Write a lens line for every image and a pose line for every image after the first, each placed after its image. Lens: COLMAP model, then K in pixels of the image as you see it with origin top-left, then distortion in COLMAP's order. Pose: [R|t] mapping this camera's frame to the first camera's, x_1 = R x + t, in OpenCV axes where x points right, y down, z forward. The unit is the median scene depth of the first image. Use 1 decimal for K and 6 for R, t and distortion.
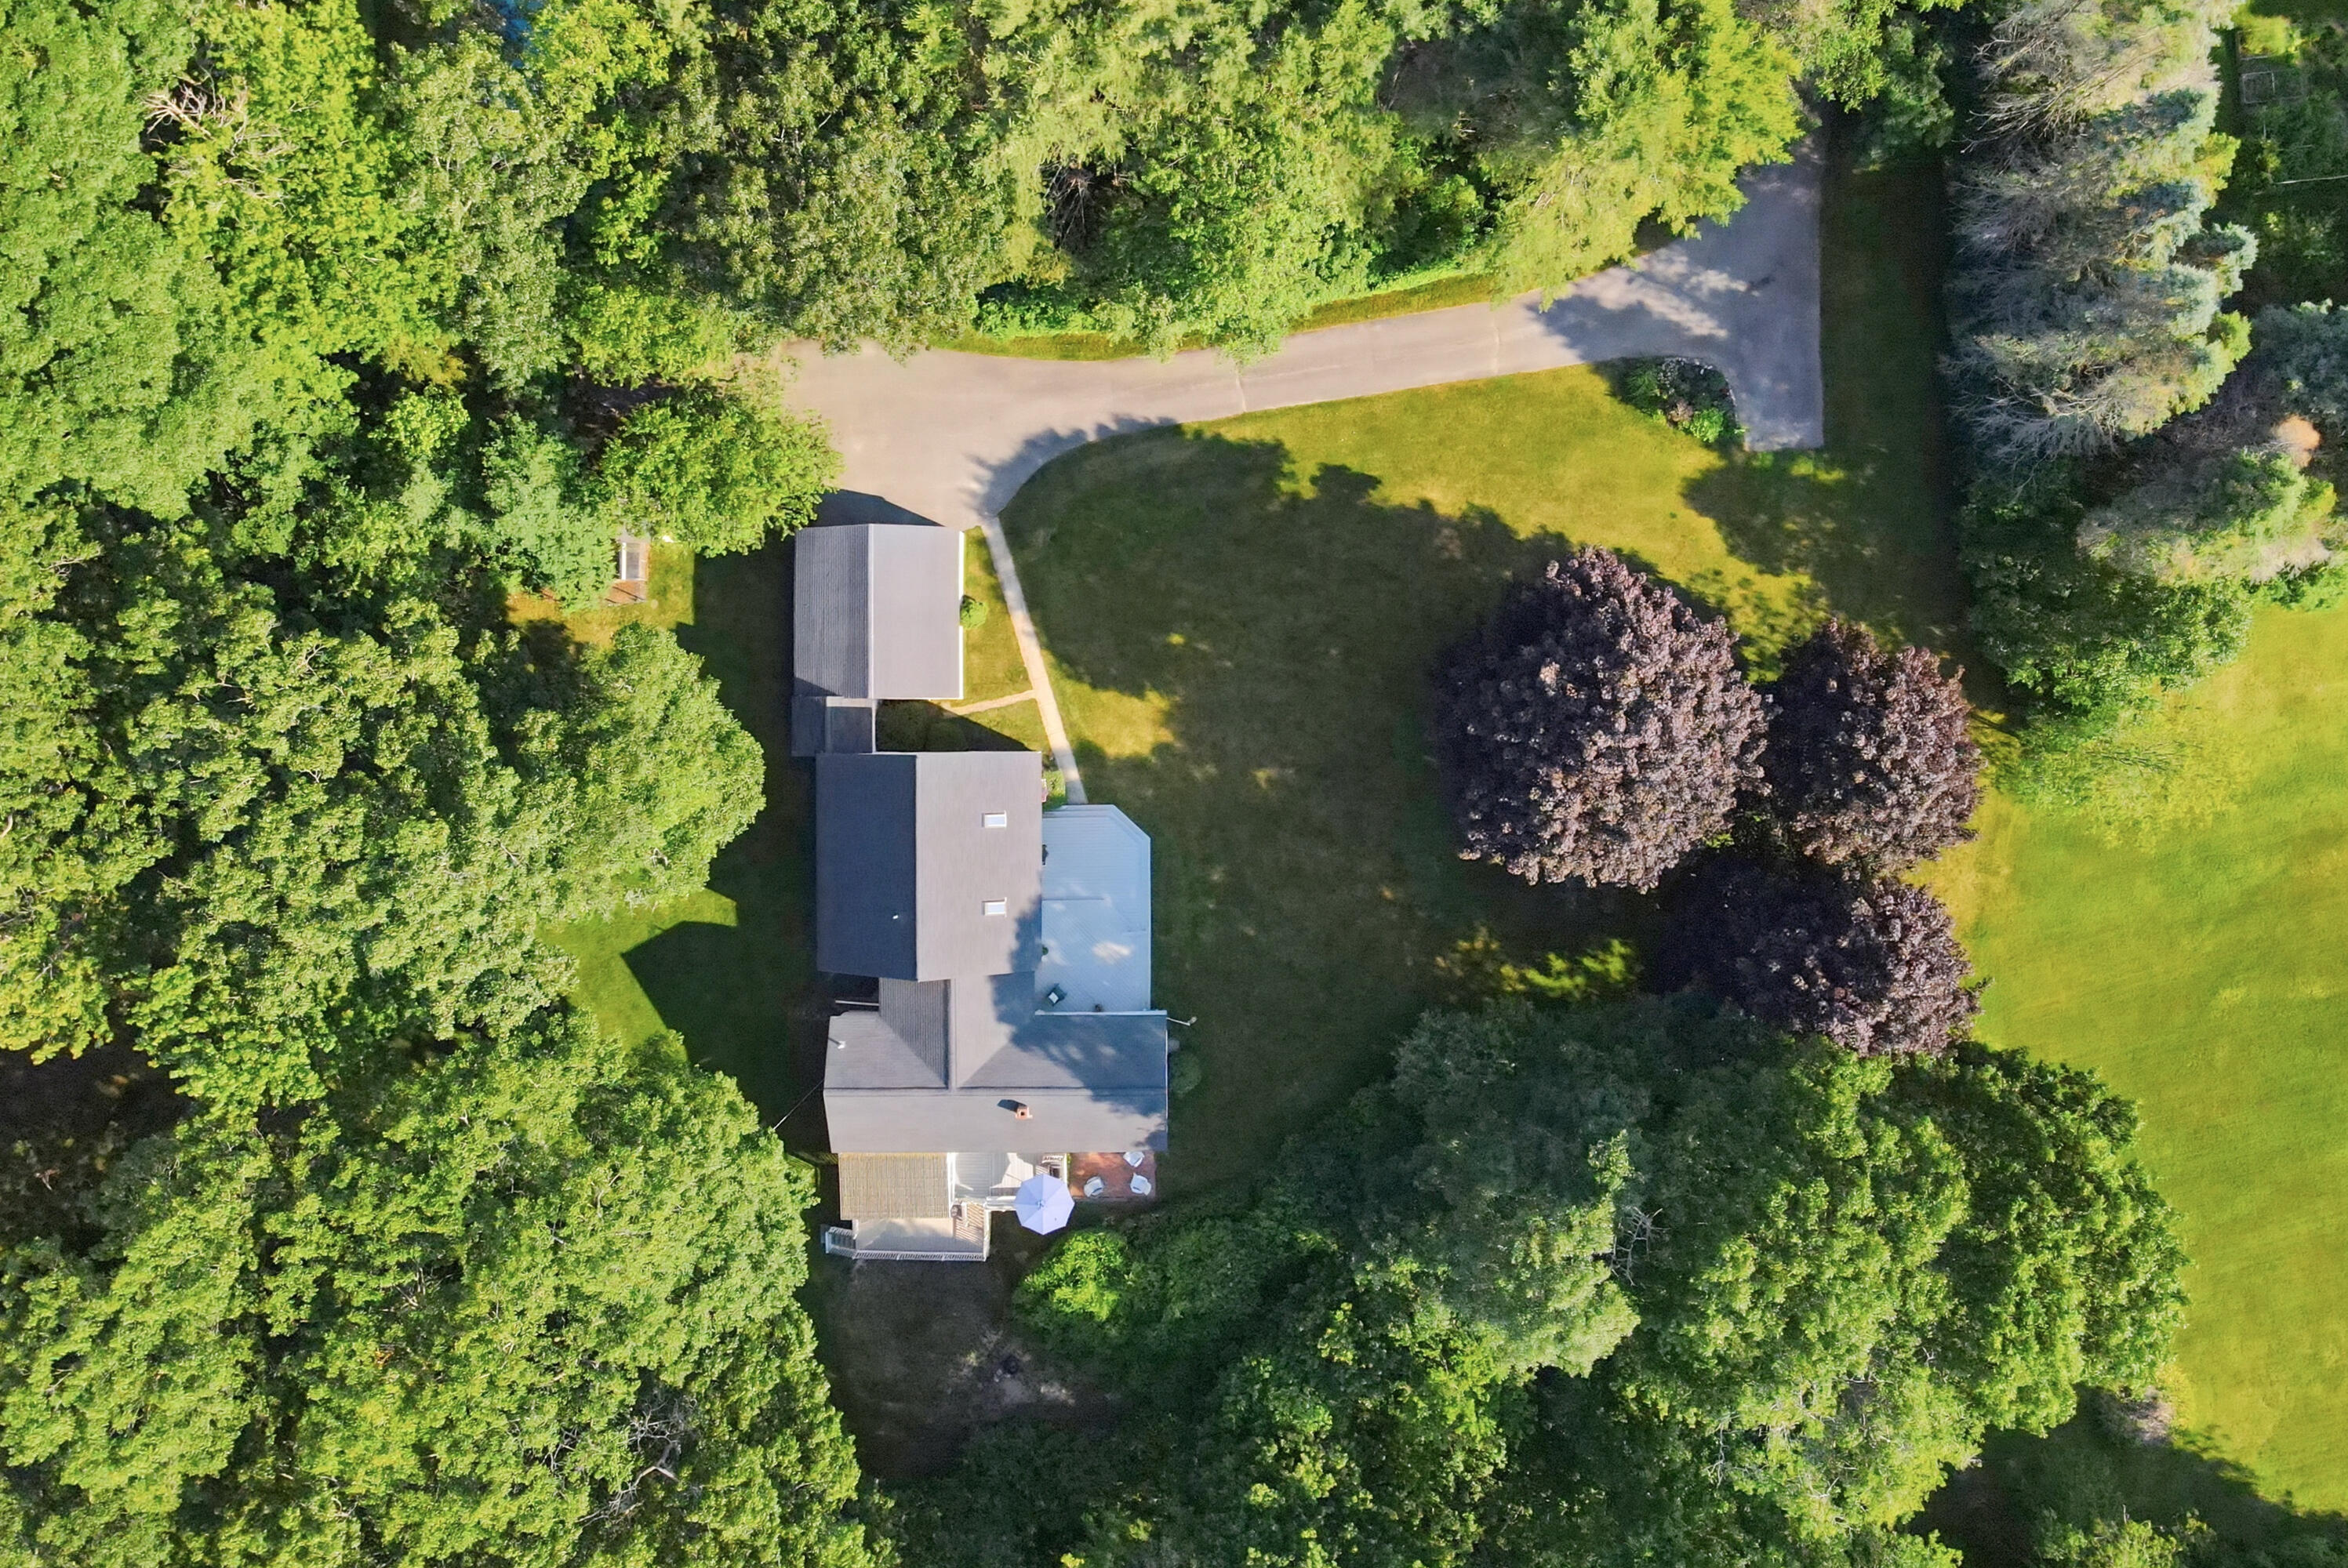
lens RADIAL K [[1727.7, 0, 1182.6], [0, 1727.7, 735.5], [0, 0, 1]] dist [0.010030, 0.003411]
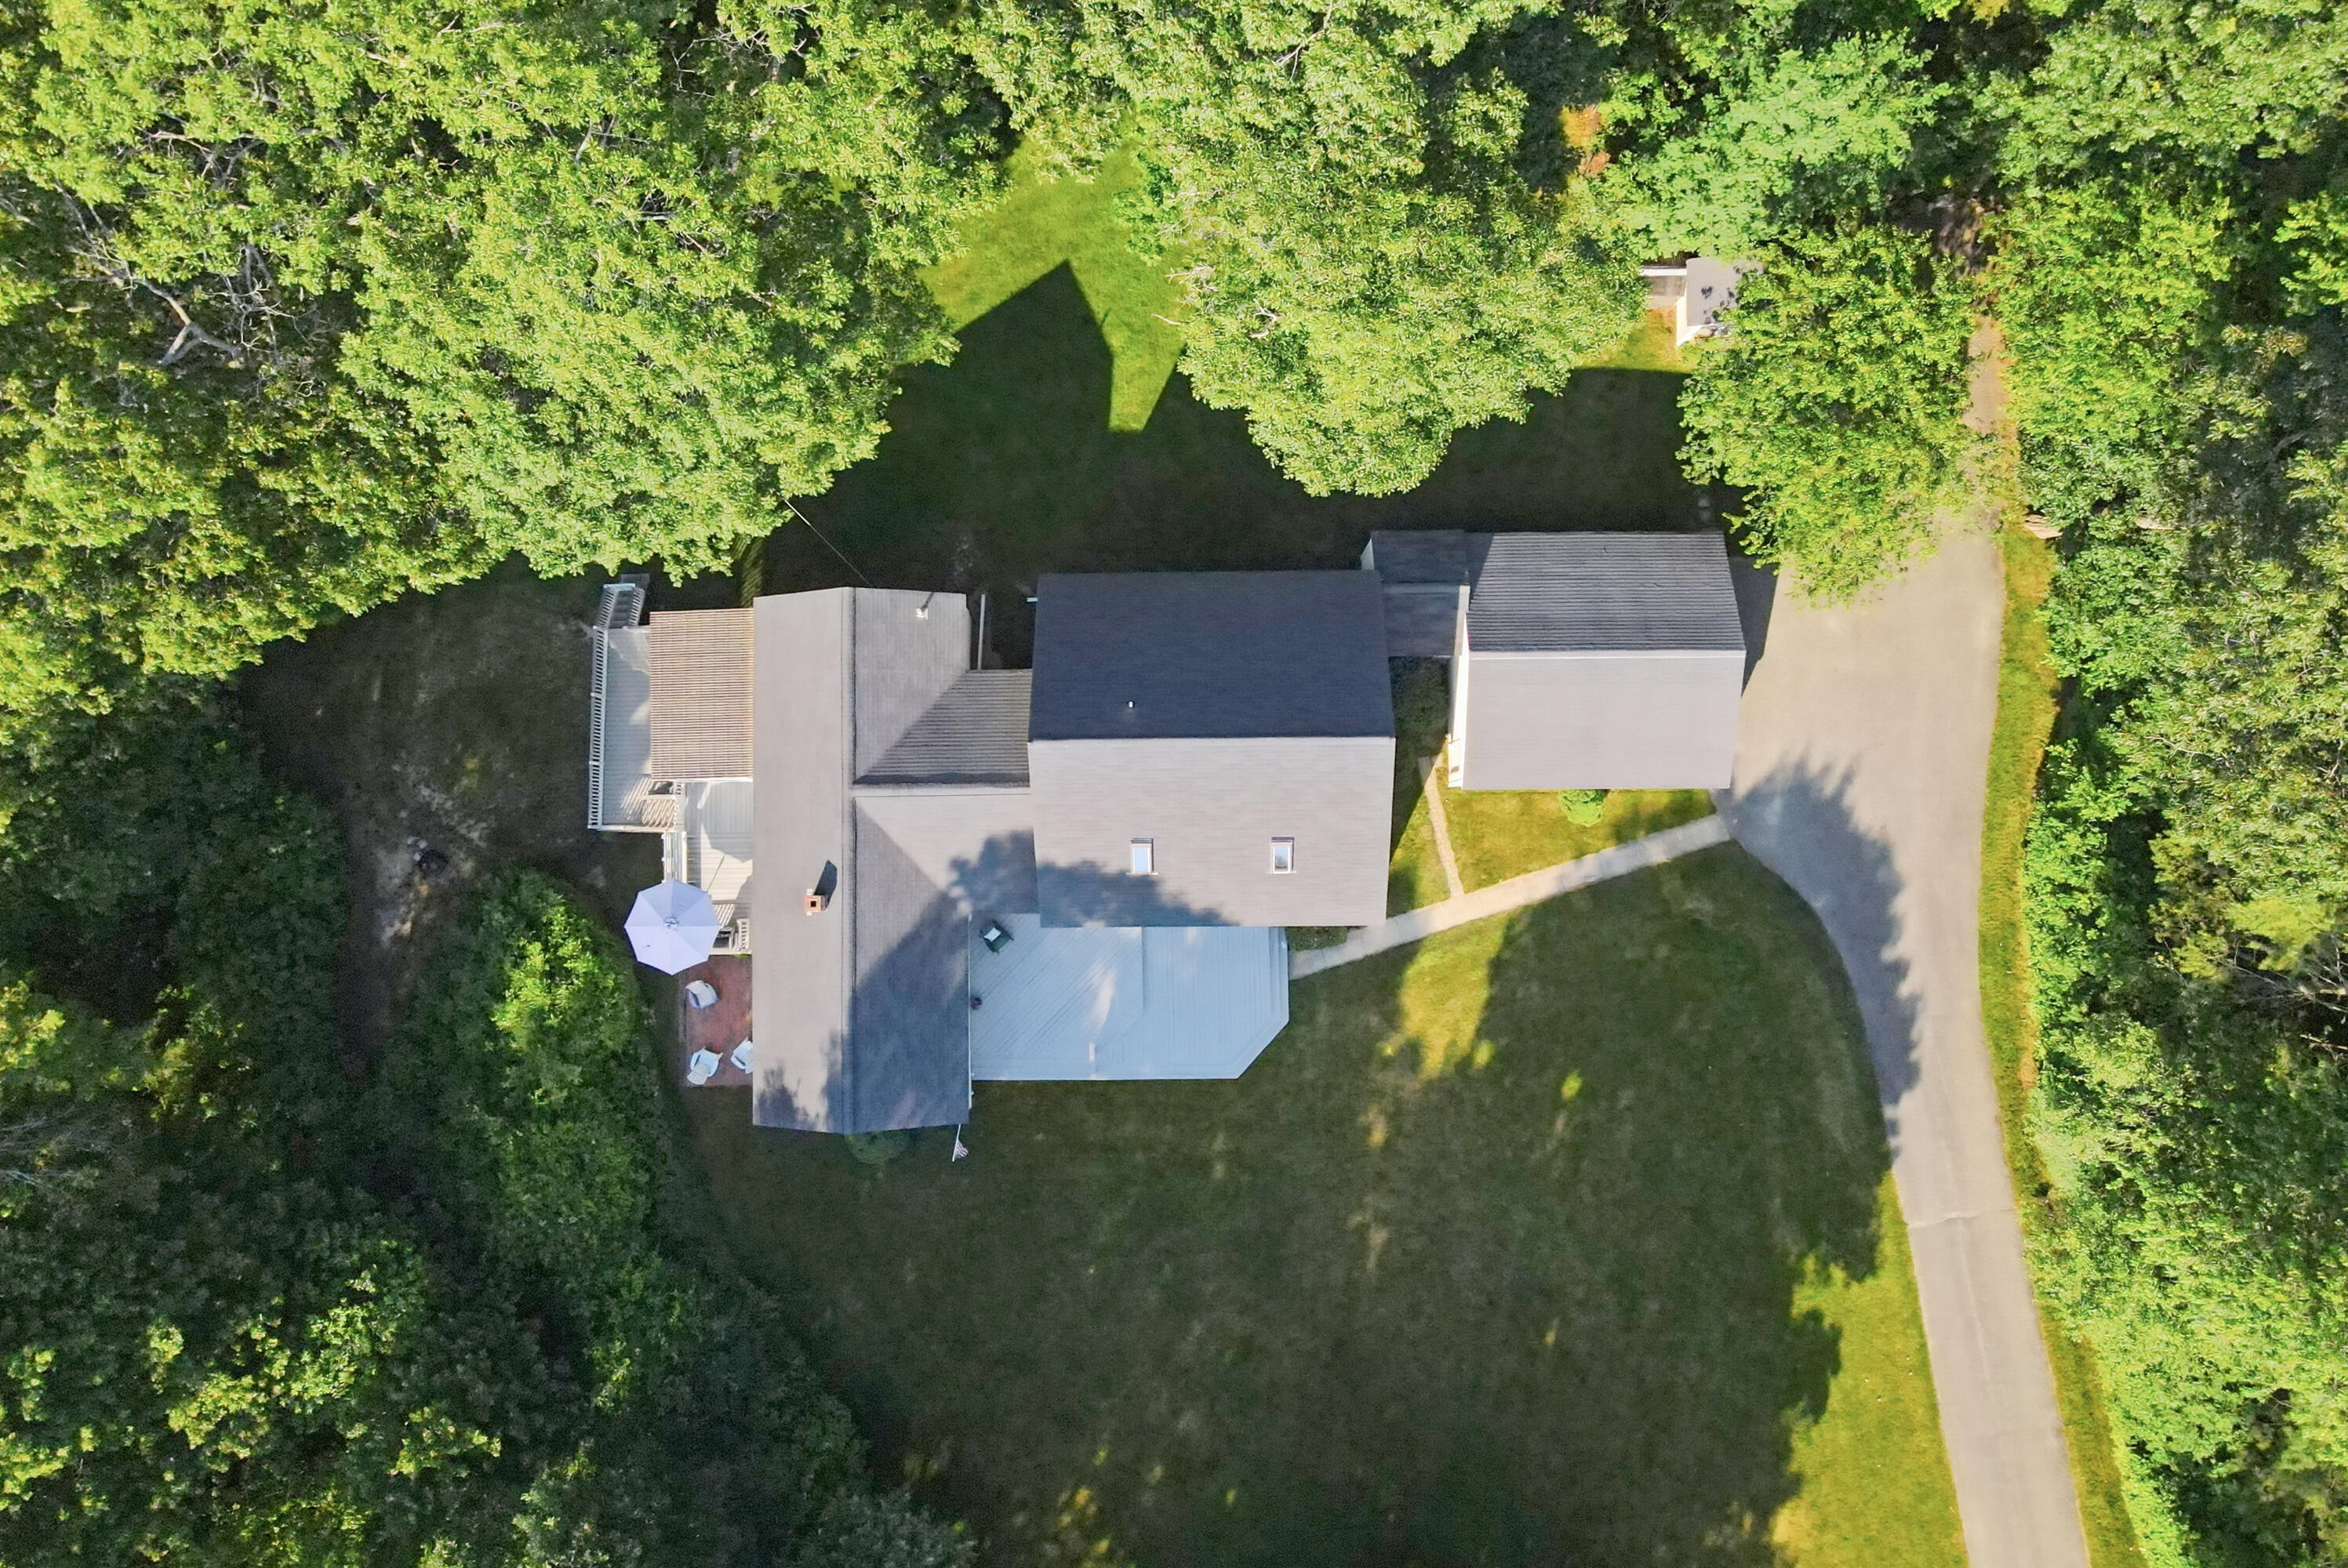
lens RADIAL K [[1727.7, 0, 1179.0], [0, 1727.7, 779.2], [0, 0, 1]] dist [0.010030, 0.003411]
pose [[0.005724, 0.998886, -0.046839, -0.112882], [-0.999943, 0.006140, 0.008742, 0.084955], [0.009020, 0.046786, 0.998864, 0.392941]]
